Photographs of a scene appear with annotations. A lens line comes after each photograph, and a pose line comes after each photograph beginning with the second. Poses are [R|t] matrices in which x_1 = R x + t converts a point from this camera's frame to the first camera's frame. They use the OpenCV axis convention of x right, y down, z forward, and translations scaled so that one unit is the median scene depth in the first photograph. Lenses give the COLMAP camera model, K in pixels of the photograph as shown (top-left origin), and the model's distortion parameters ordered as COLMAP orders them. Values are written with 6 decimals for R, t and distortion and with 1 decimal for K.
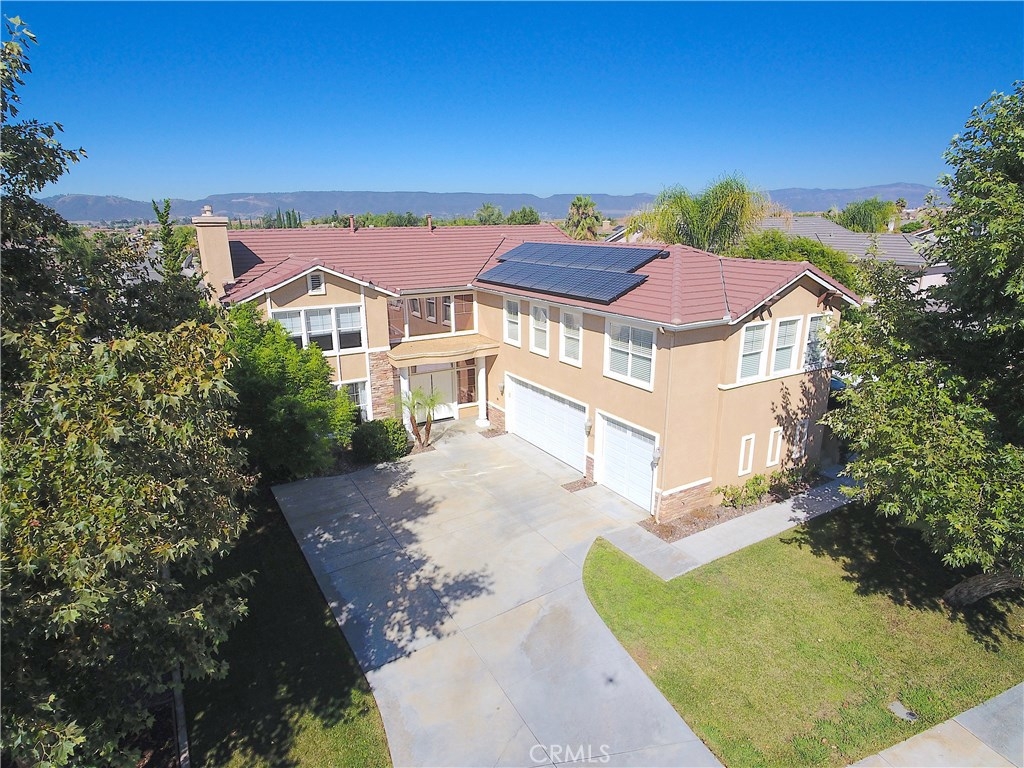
lens RADIAL K [[598.9, 0, 508.1], [0, 598.9, 397.1], [0, 0, 1]] dist [-0.001301, 0.000678]
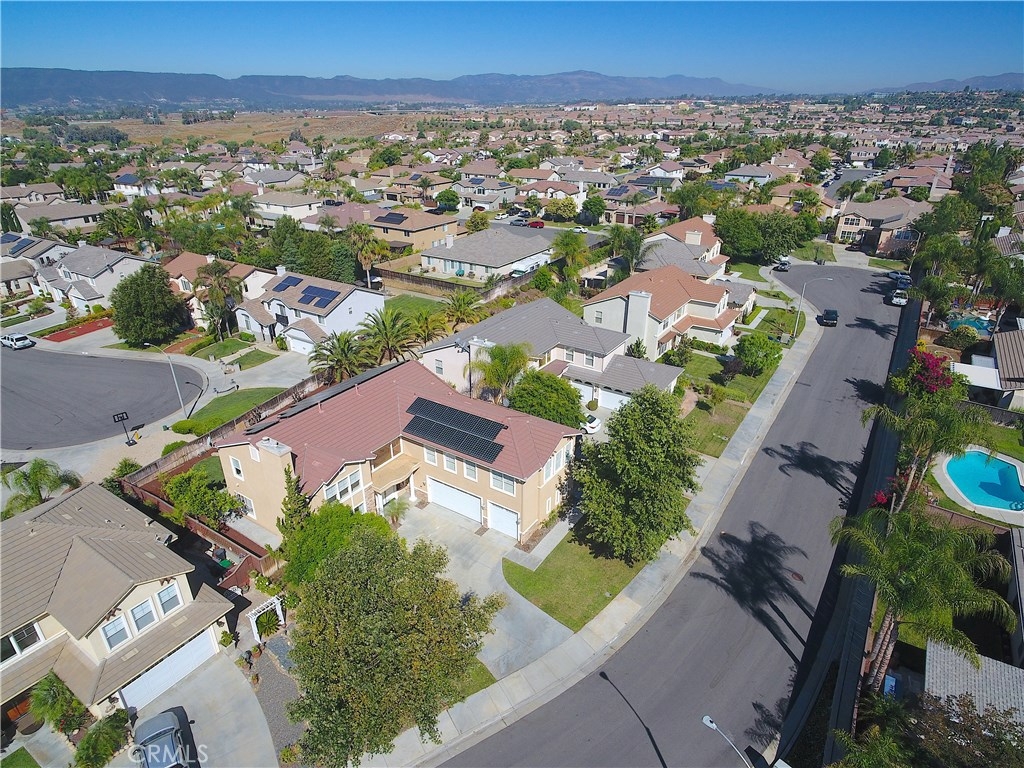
lens RADIAL K [[598.9, 0, 508.1], [0, 598.9, 397.1], [0, 0, 1]] dist [-0.001301, 0.000678]
pose [[0.900753, -0.181049, 0.394798, -0.662708], [0.114100, 0.975689, 0.187114, -0.845866], [-0.419077, -0.123497, 0.899513, -1.122242]]
